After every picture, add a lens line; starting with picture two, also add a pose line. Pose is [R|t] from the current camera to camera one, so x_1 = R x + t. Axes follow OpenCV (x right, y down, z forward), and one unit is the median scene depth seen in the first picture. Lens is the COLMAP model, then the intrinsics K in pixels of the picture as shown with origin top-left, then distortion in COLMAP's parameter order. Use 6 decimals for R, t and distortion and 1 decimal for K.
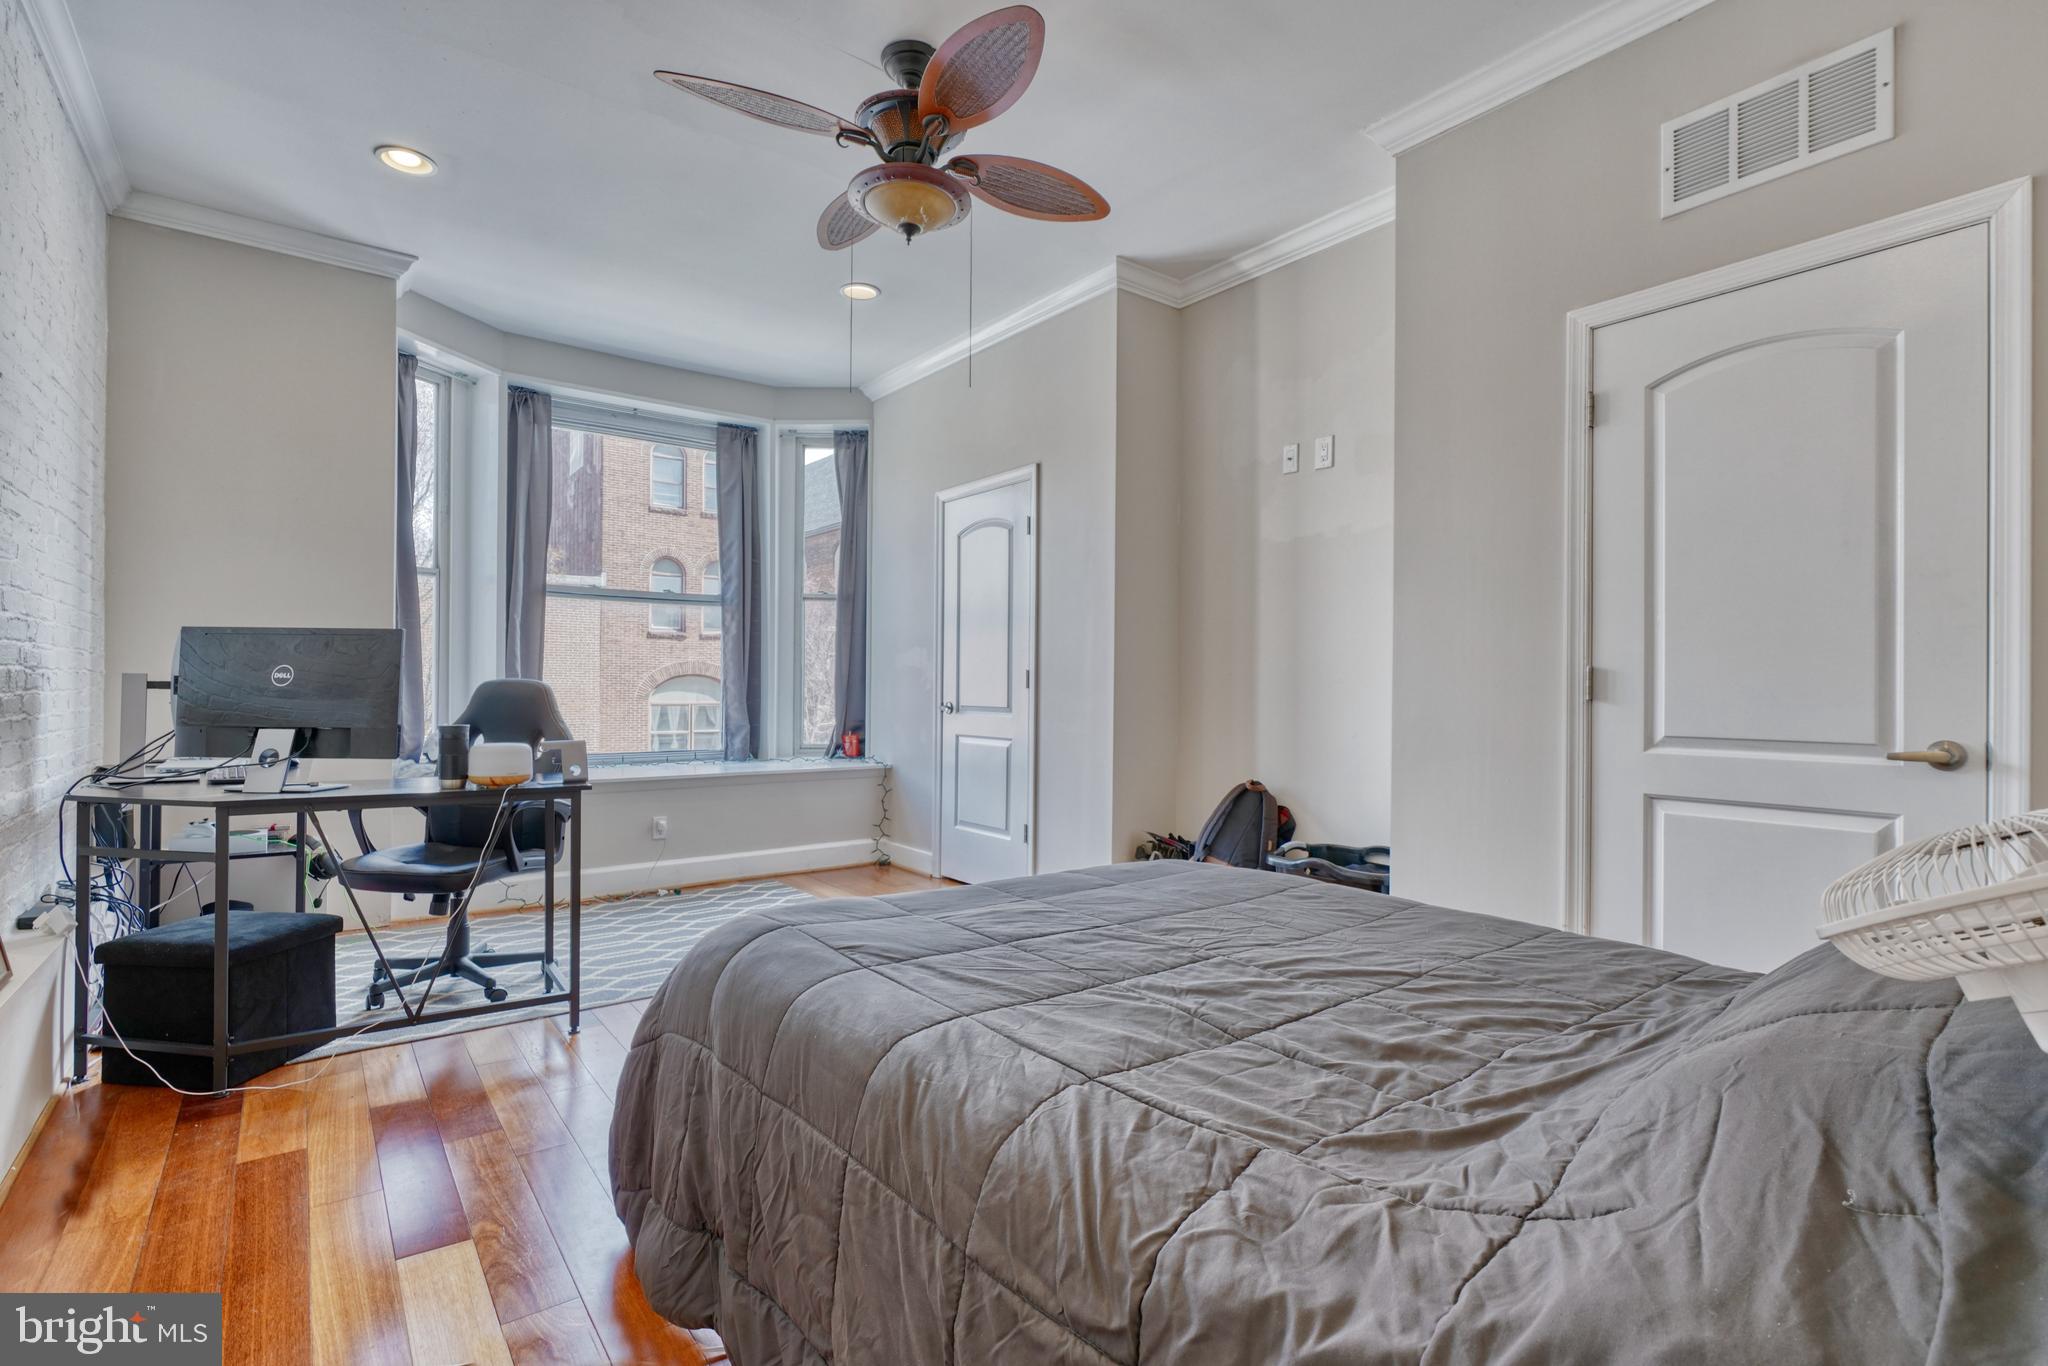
lens RADIAL K [[973.2, 0, 1024.0], [0, 973.2, 683.0], [0, 0, 1]] dist [-0.011113, 0.000385]
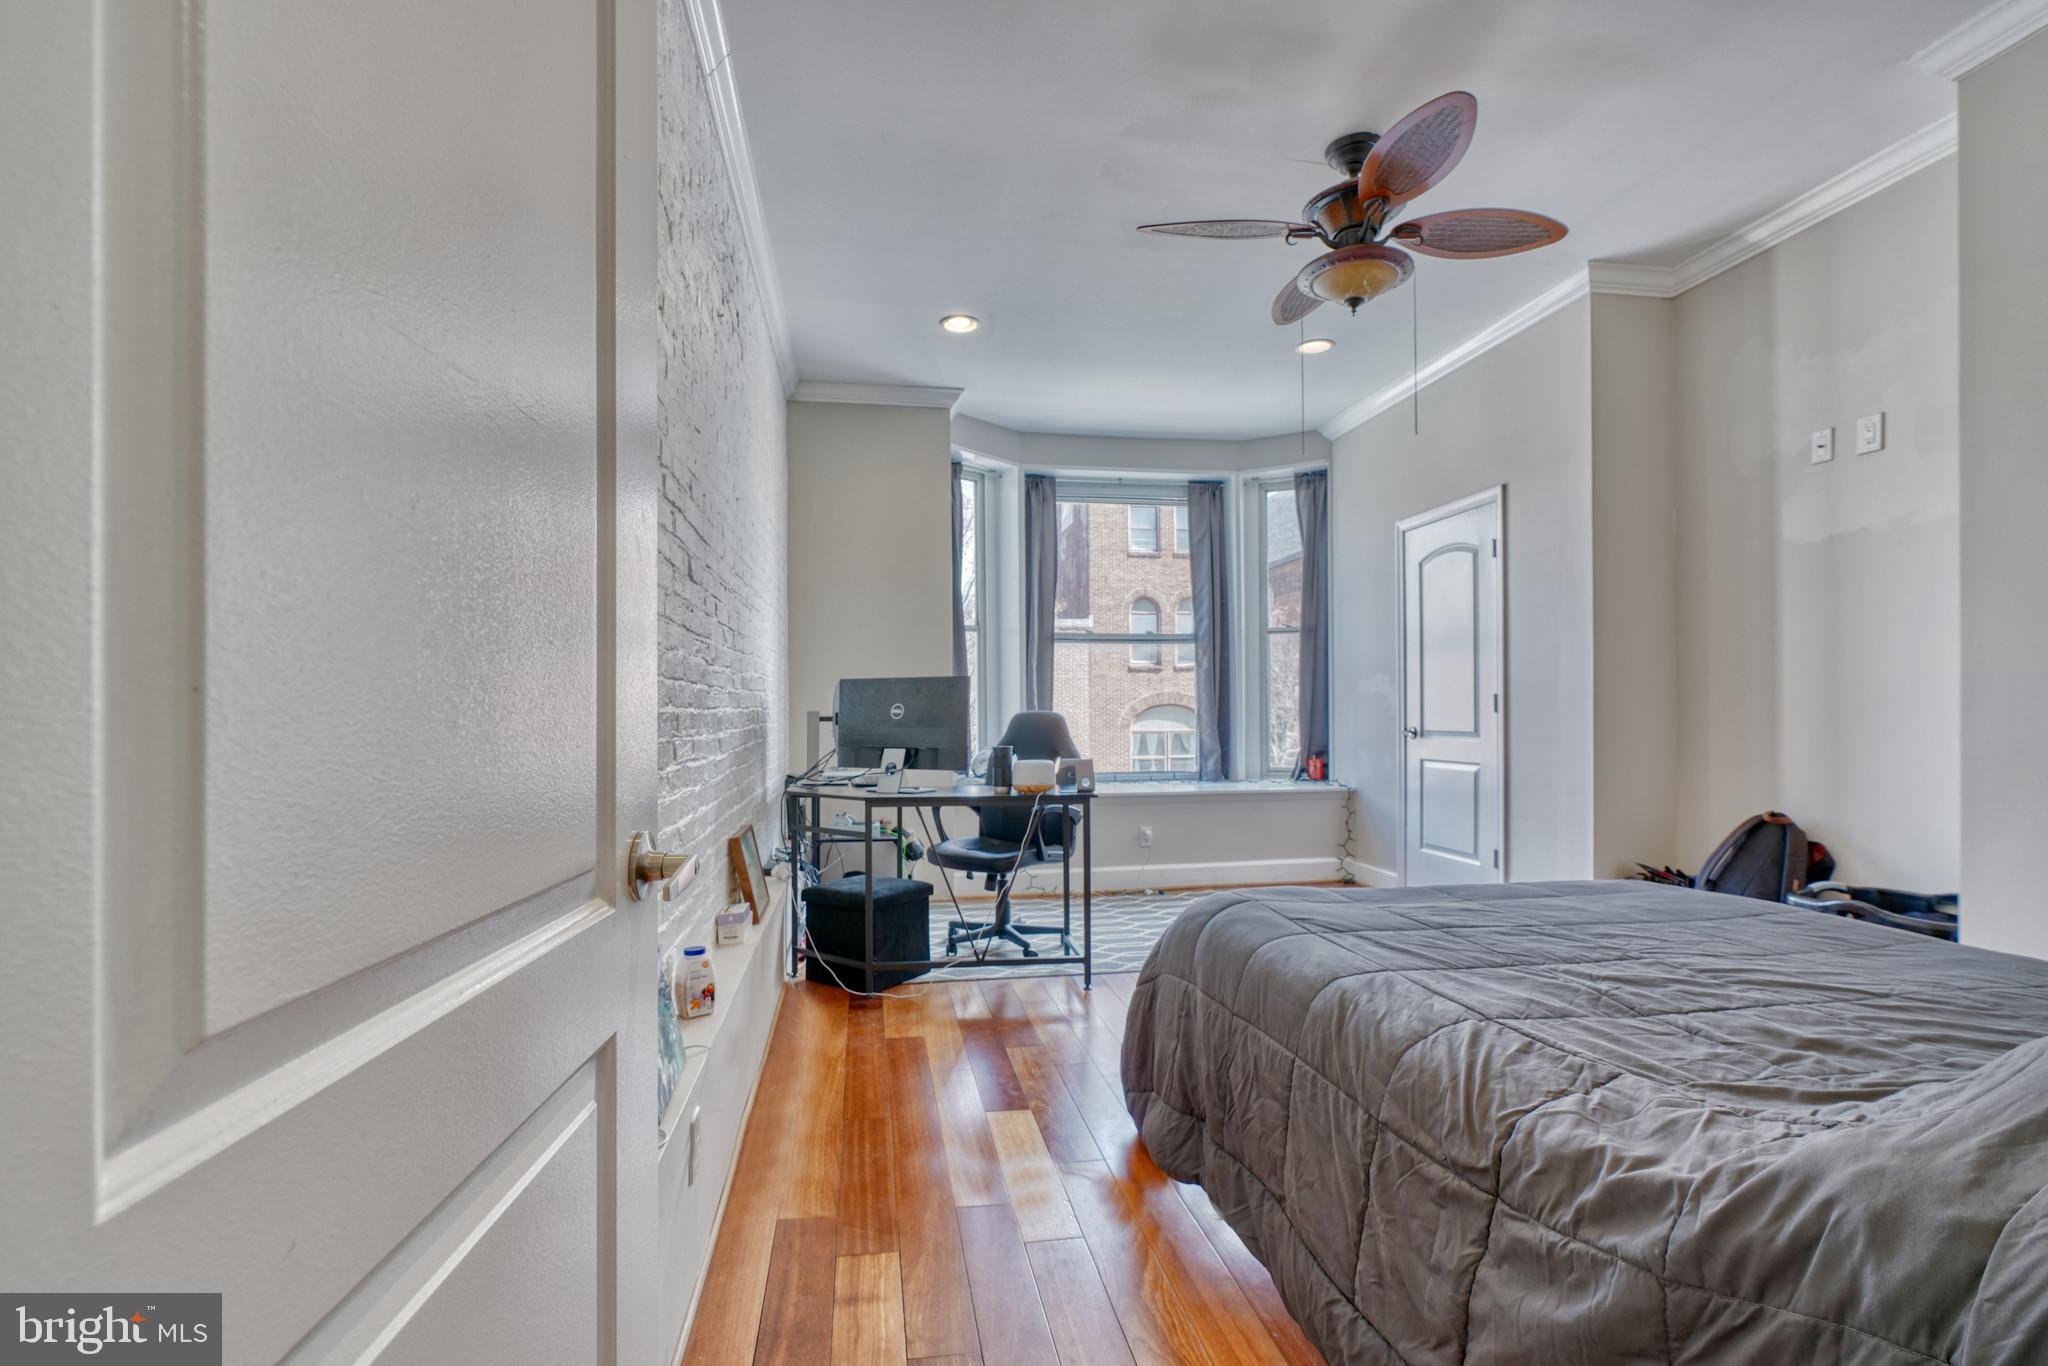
lens RADIAL K [[957.7, 0, 1020.7], [0, 957.7, 721.7], [0, 0, 1]] dist [-0.010622, 0.000545]
pose [[0.886581, -0.010732, -0.462449, 0.044281], [0.015885, 0.999848, 0.007250, 0.000328], [0.462301, -0.013774, 0.886616, -0.157036]]
